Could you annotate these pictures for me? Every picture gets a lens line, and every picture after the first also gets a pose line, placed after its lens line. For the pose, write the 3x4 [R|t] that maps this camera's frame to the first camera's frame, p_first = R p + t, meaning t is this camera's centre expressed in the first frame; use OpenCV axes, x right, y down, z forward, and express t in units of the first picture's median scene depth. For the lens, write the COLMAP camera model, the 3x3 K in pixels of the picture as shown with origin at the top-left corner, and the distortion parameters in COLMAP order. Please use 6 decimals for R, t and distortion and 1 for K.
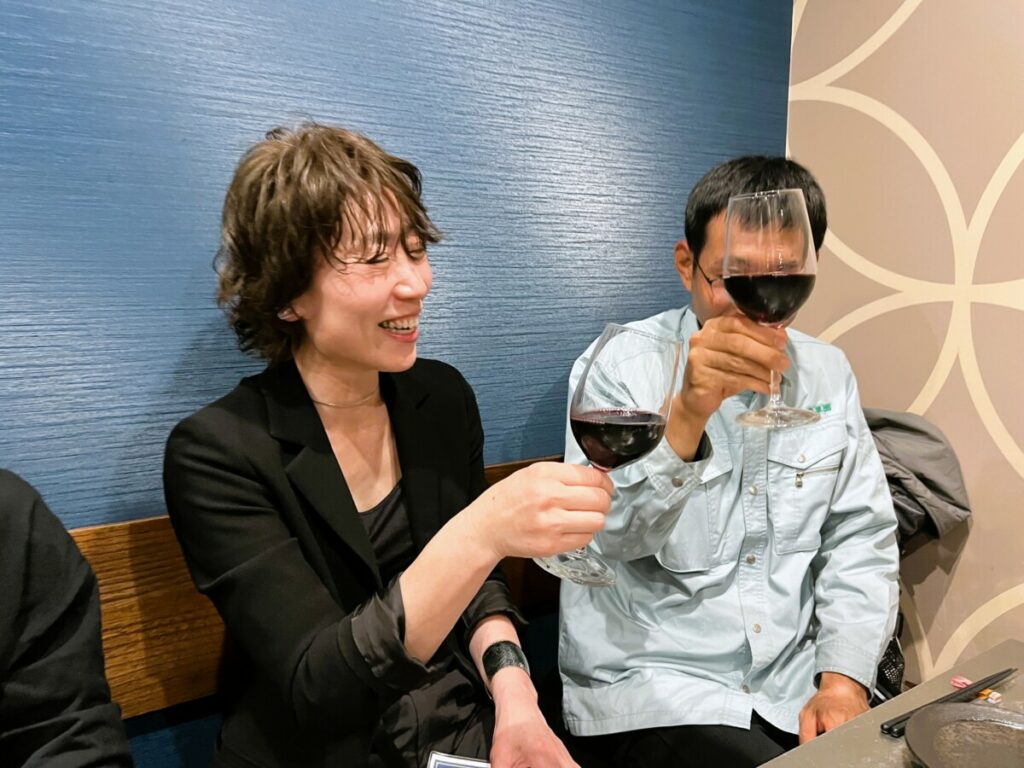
lens RADIAL K [[774.2, 0, 507.9], [0, 774.2, 384.2], [0, 0, 1]] dist [0.011387, -0.000261]
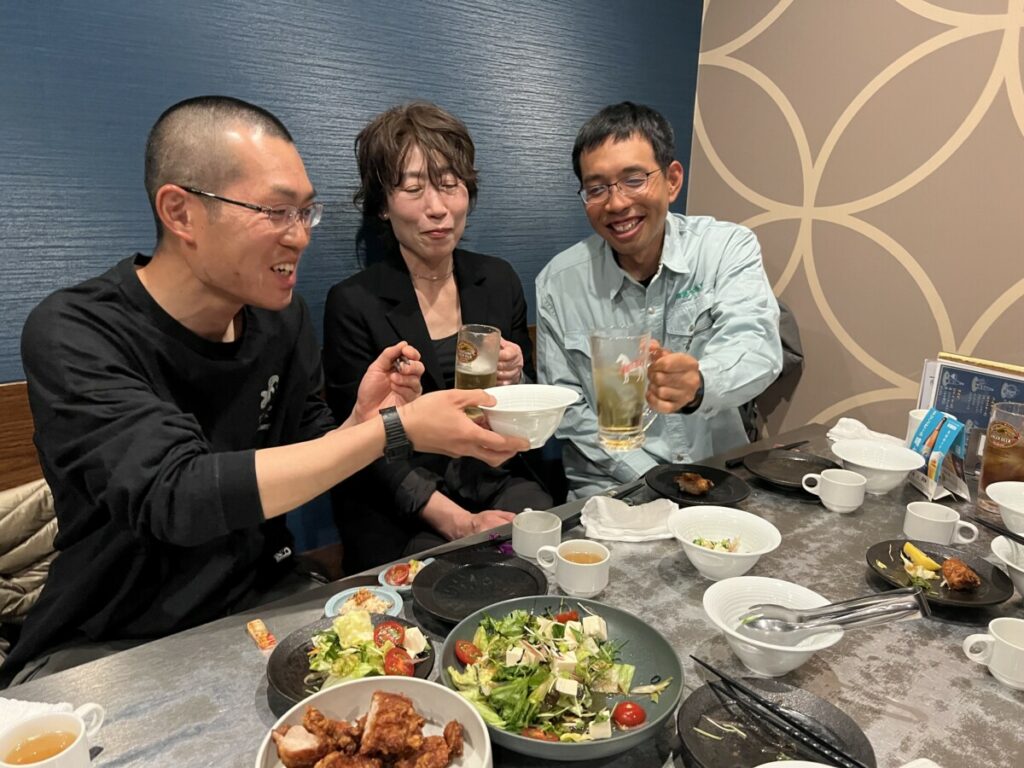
lens RADIAL K [[774.2, 0, 514.8], [0, 774.2, 386.2], [0, 0, 1]] dist [0.011387, -0.000261]
pose [[0.991129, -0.008001, 0.132663, -0.172397], [-0.007373, 0.993339, 0.114994, 0.046813], [-0.132699, -0.114952, 0.984468, -0.436412]]
